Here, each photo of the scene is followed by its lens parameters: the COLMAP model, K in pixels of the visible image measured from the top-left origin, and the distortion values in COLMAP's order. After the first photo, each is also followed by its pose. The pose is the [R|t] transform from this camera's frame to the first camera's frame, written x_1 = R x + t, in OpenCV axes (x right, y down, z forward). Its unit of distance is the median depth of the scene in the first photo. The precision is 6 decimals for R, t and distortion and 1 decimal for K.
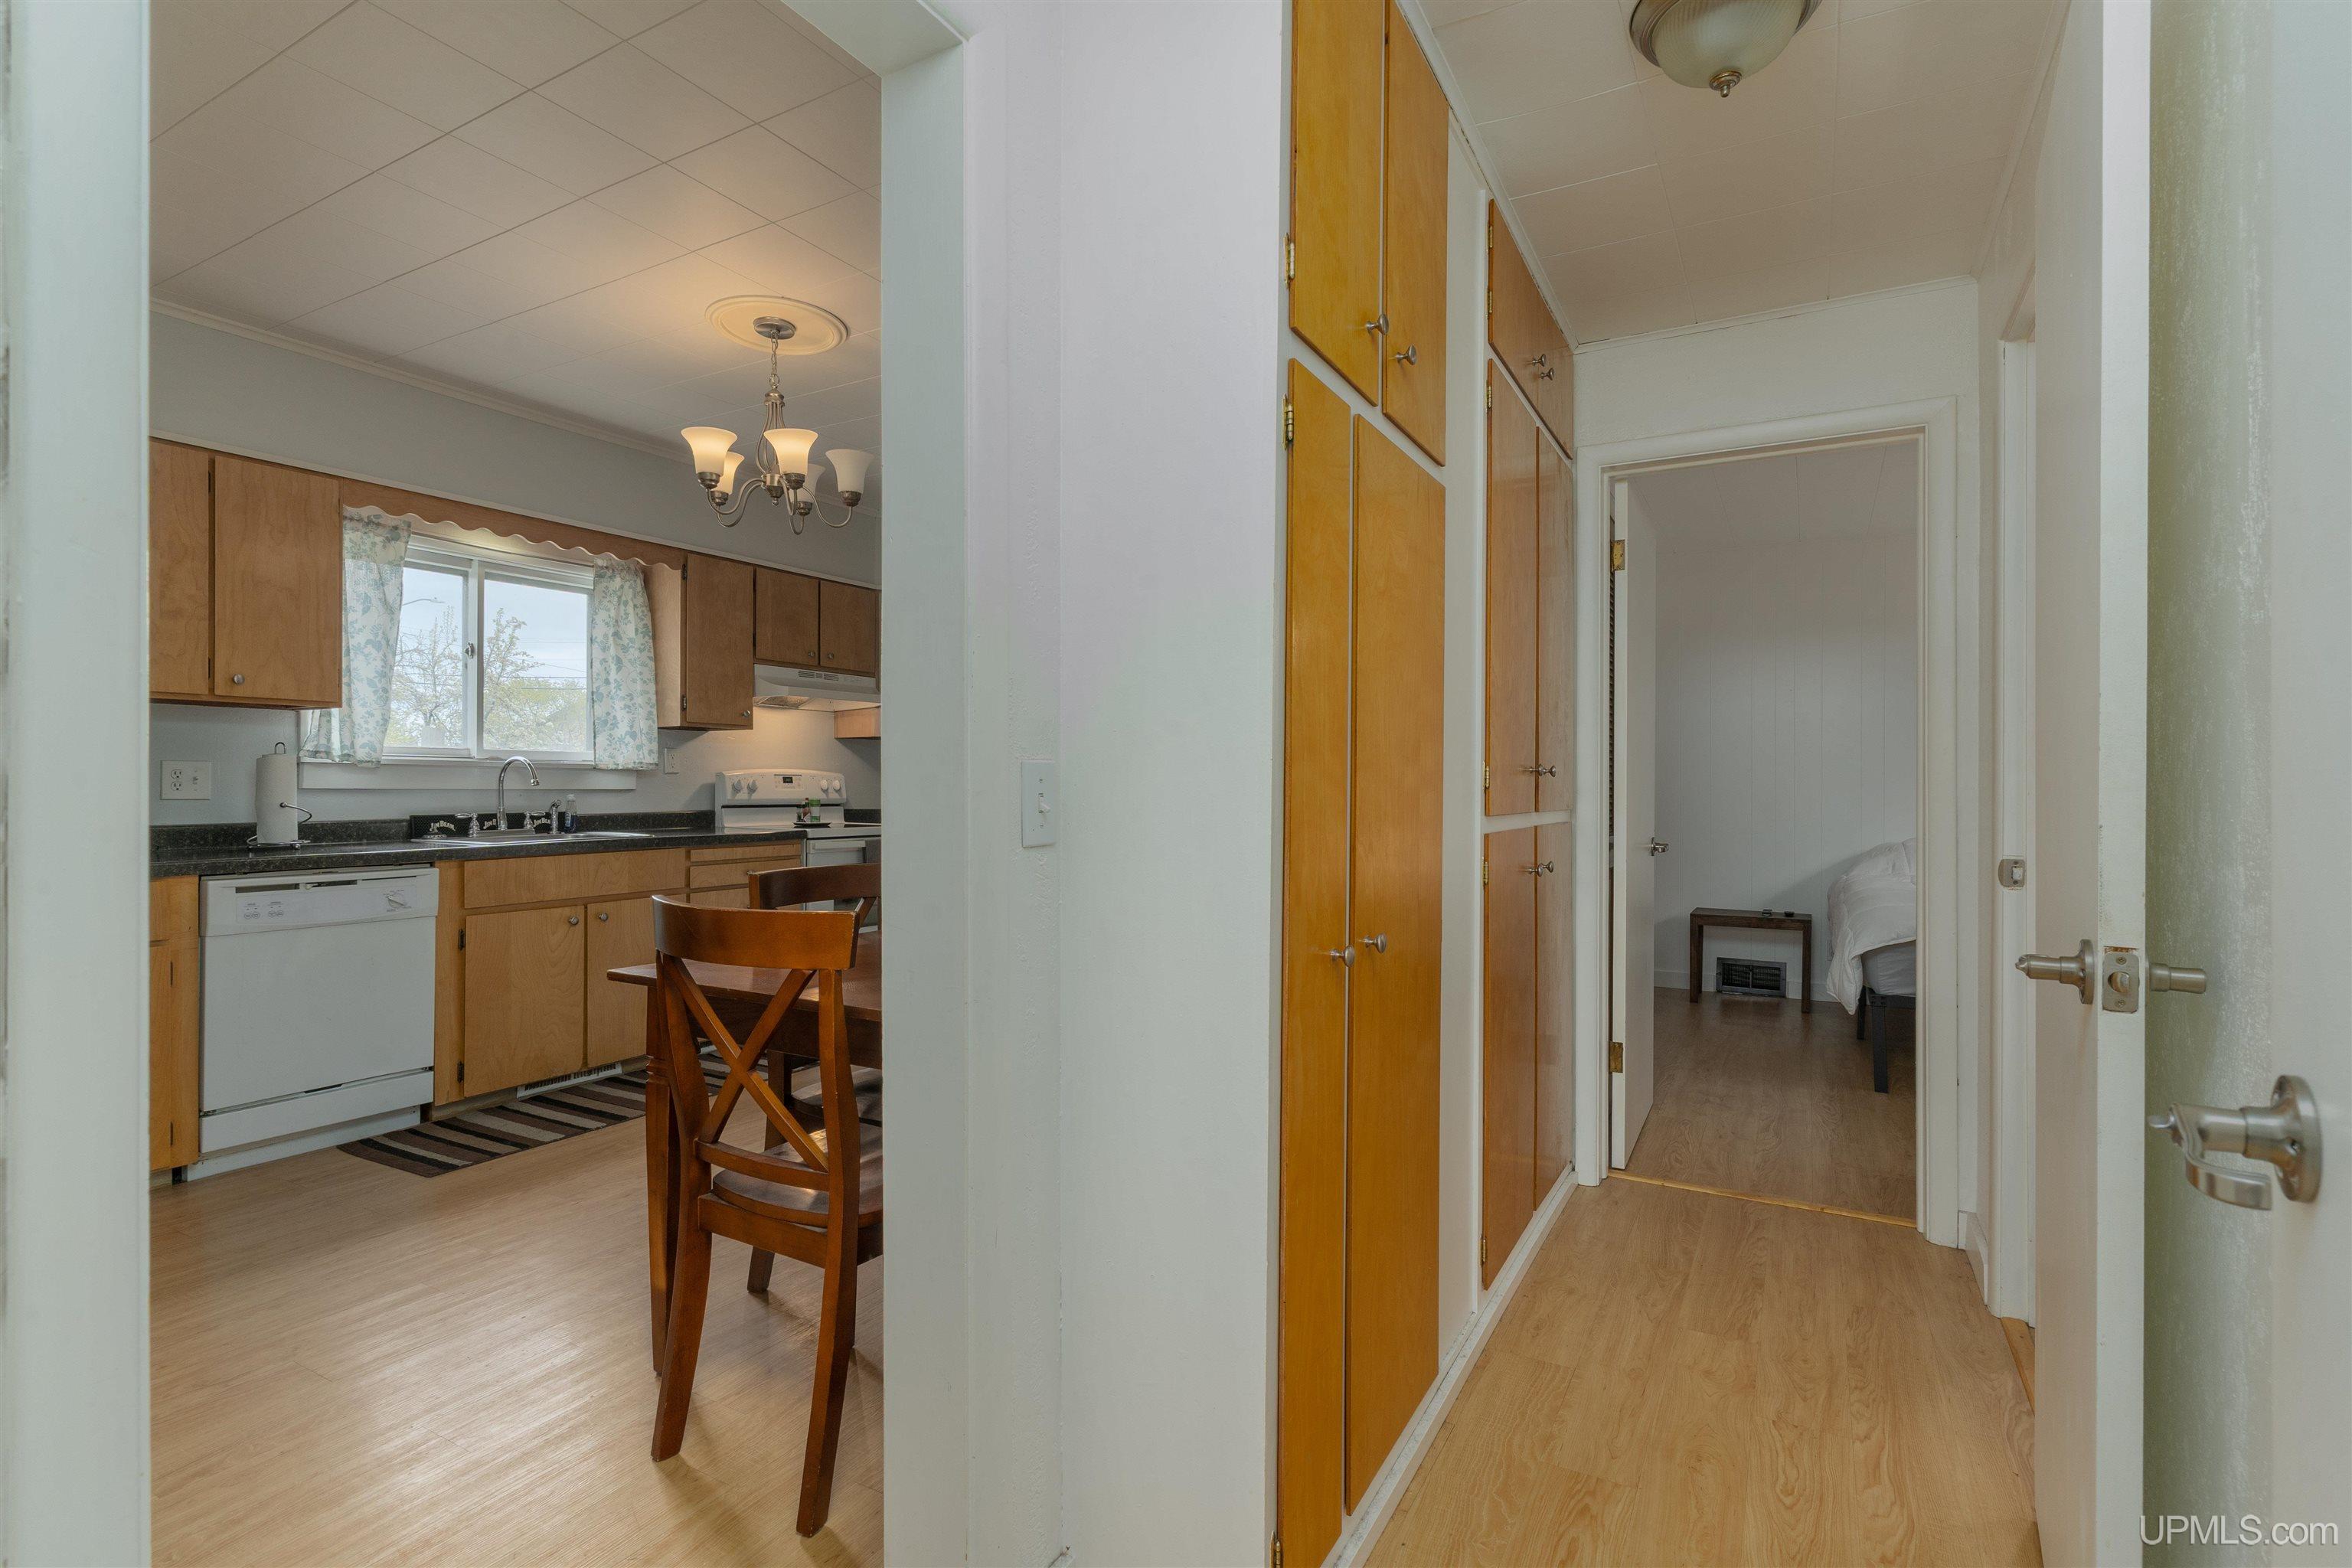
lens RADIAL K [[1124.6, 0, 1173.4], [0, 1124.6, 782.6], [0, 0, 1]] dist [0.001401, 0.002239]
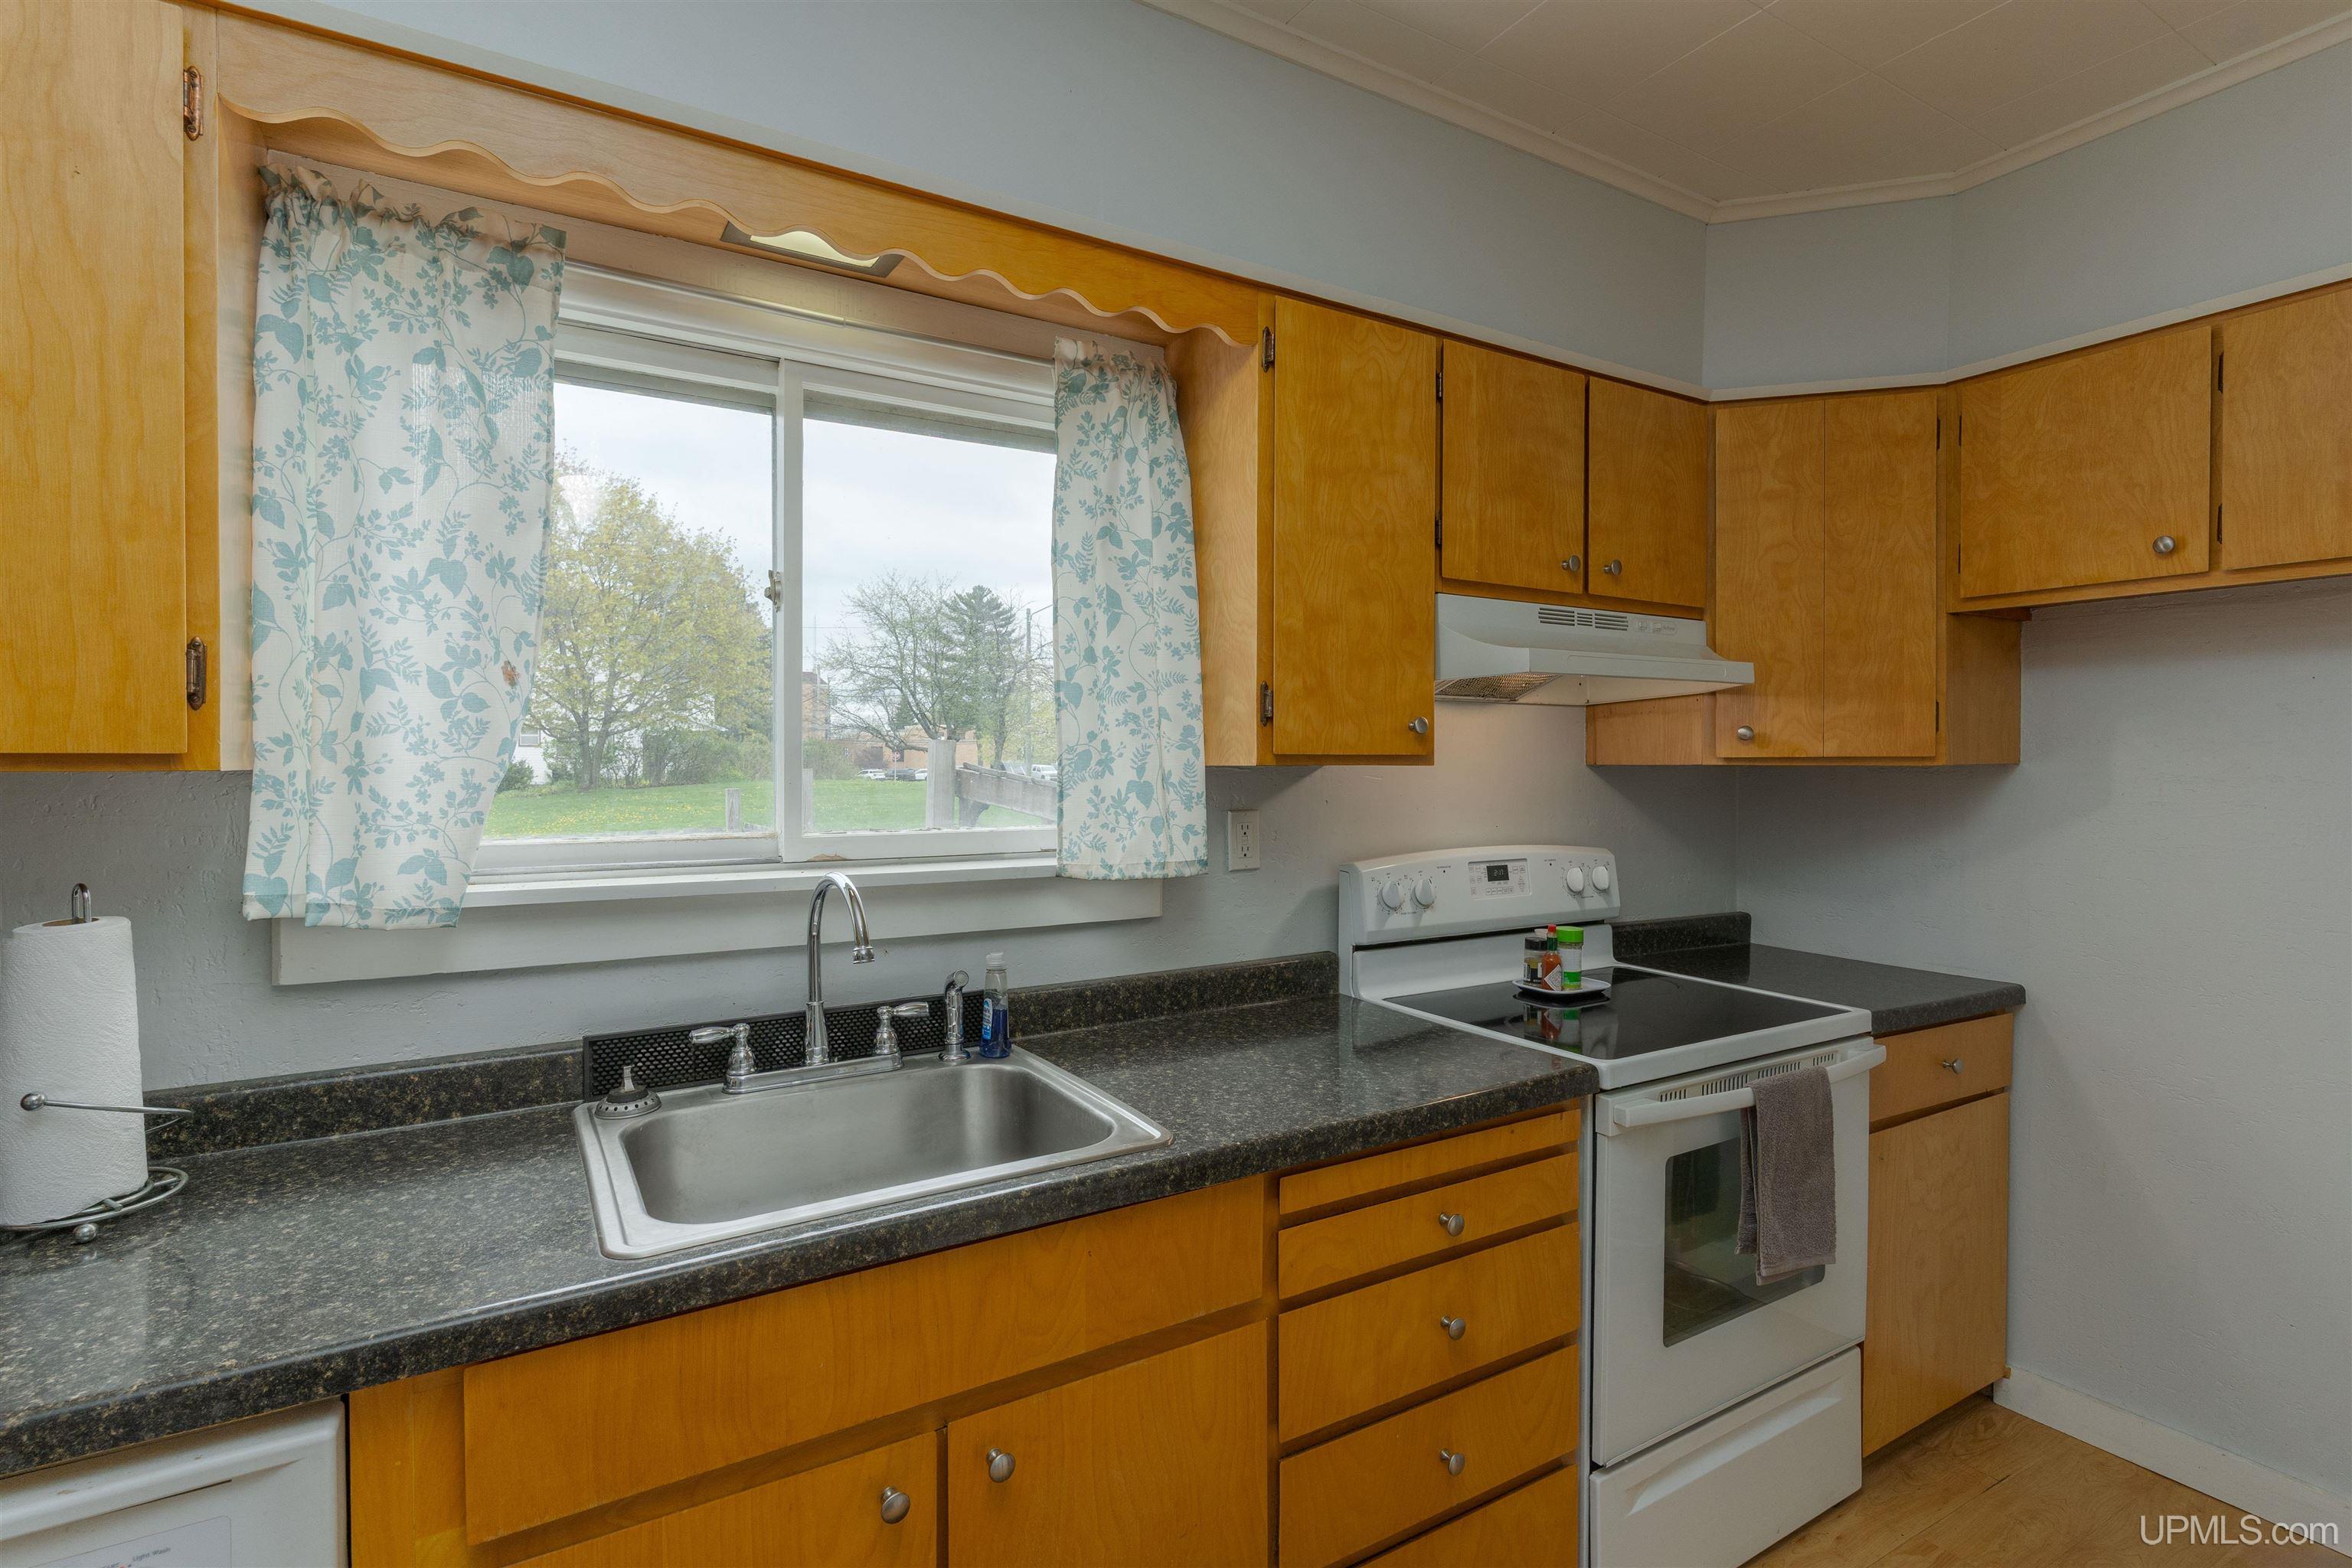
lens RADIAL K [[1124.6, 0, 1177.9], [0, 1124.6, 772.3], [0, 0, 1]] dist [0.001401, 0.002239]
pose [[0.873621, 0.006144, -0.486569, -0.304425], [0.001331, 0.999886, 0.015015, -0.058597], [0.486606, -0.013765, 0.873513, 0.719074]]
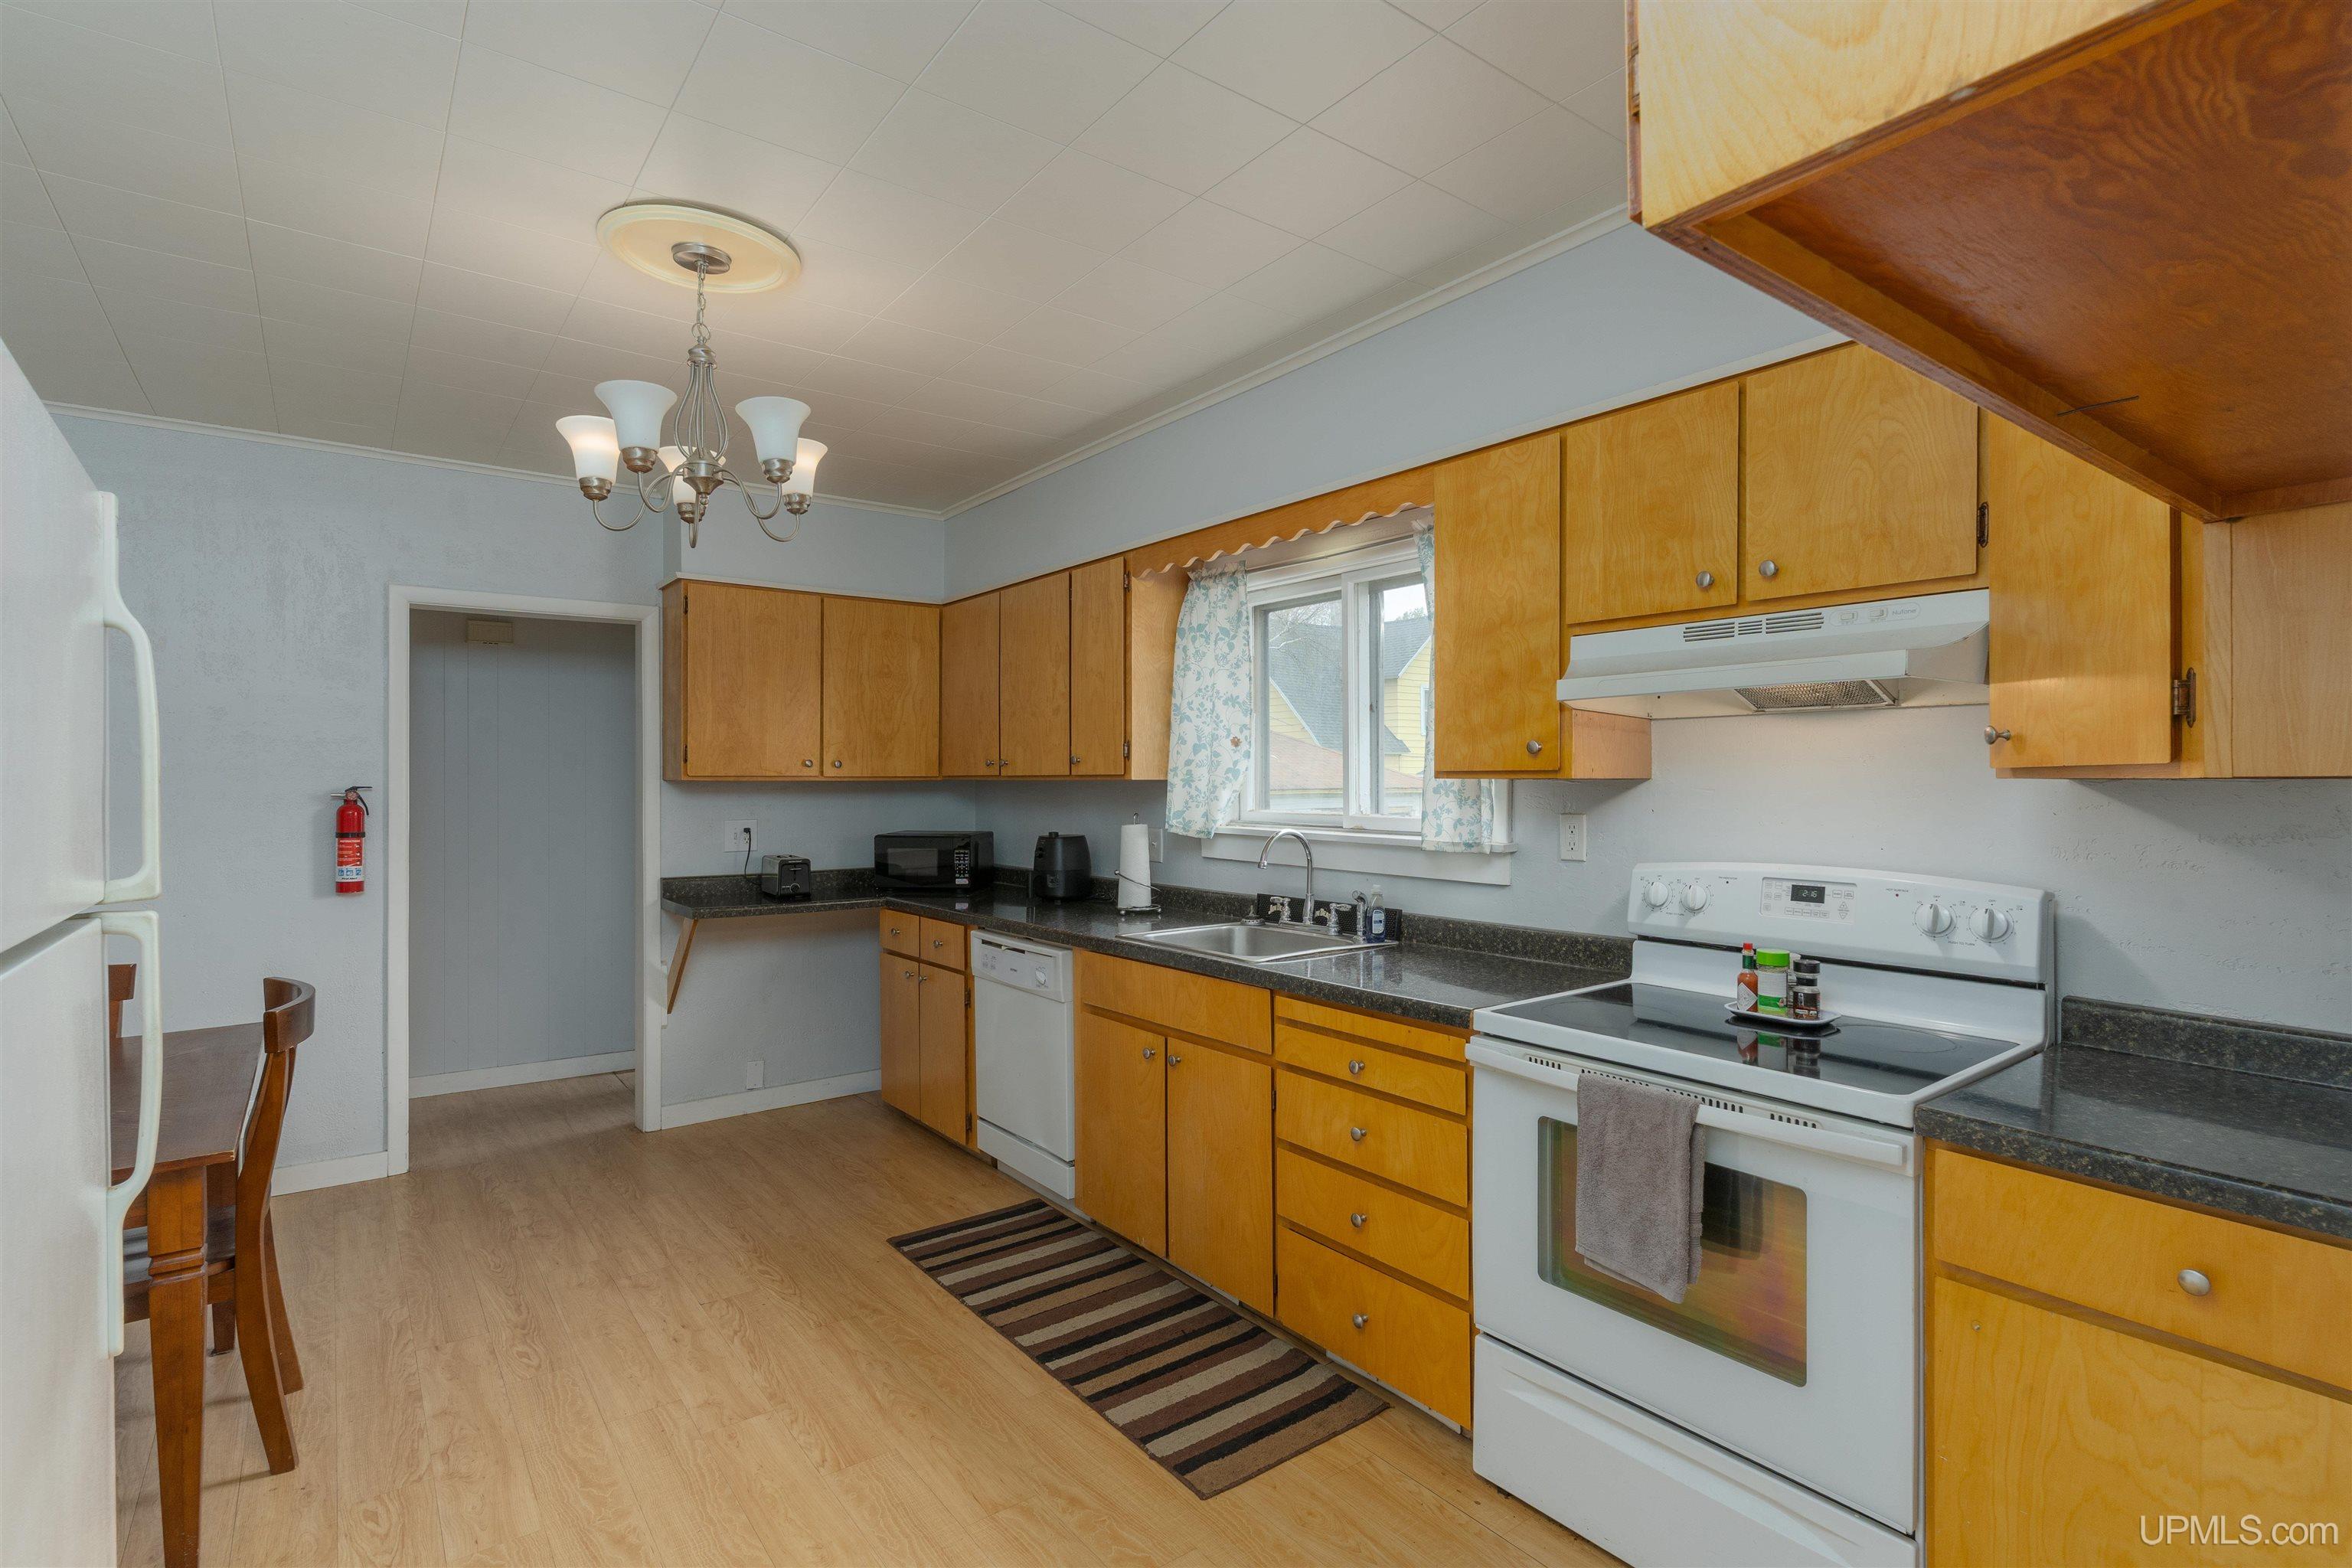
lens RADIAL K [[1124.6, 0, 1186.0], [0, 1124.6, 777.0], [0, 0, 1]] dist [0.001401, 0.002239]
pose [[-0.388572, -0.002848, -0.921414, 0.139481], [0.003003, 0.999986, -0.004358, -0.053325], [0.921414, -0.004460, -0.388558, 1.198858]]
